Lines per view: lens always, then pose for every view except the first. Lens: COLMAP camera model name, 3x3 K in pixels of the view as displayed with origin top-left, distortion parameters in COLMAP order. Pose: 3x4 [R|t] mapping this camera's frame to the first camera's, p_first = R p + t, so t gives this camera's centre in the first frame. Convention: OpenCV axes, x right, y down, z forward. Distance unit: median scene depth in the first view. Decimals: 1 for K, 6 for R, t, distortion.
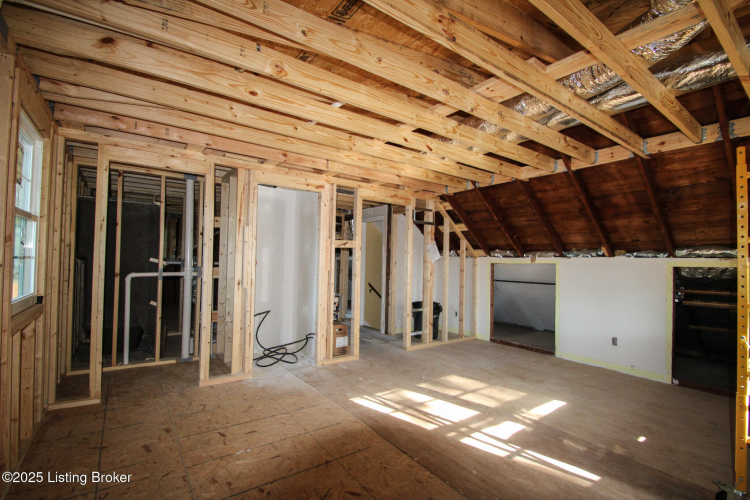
lens RADIAL K [[344.1, 0, 380.5], [0, 344.1, 256.8], [0, 0, 1]] dist [-0.009598, -0.001474]
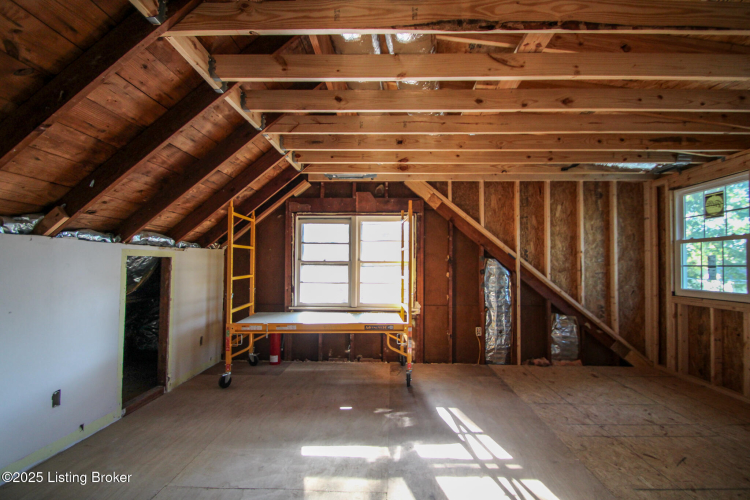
lens RADIAL K [[344.1, 0, 380.5], [0, 344.1, 256.8], [0, 0, 1]] dist [-0.009598, -0.001474]
pose [[-0.789403, -0.014423, 0.613706, -0.036564], [-0.034184, 0.999206, -0.020488, 0.038344], [-0.612923, -0.037152, -0.789269, 1.799490]]
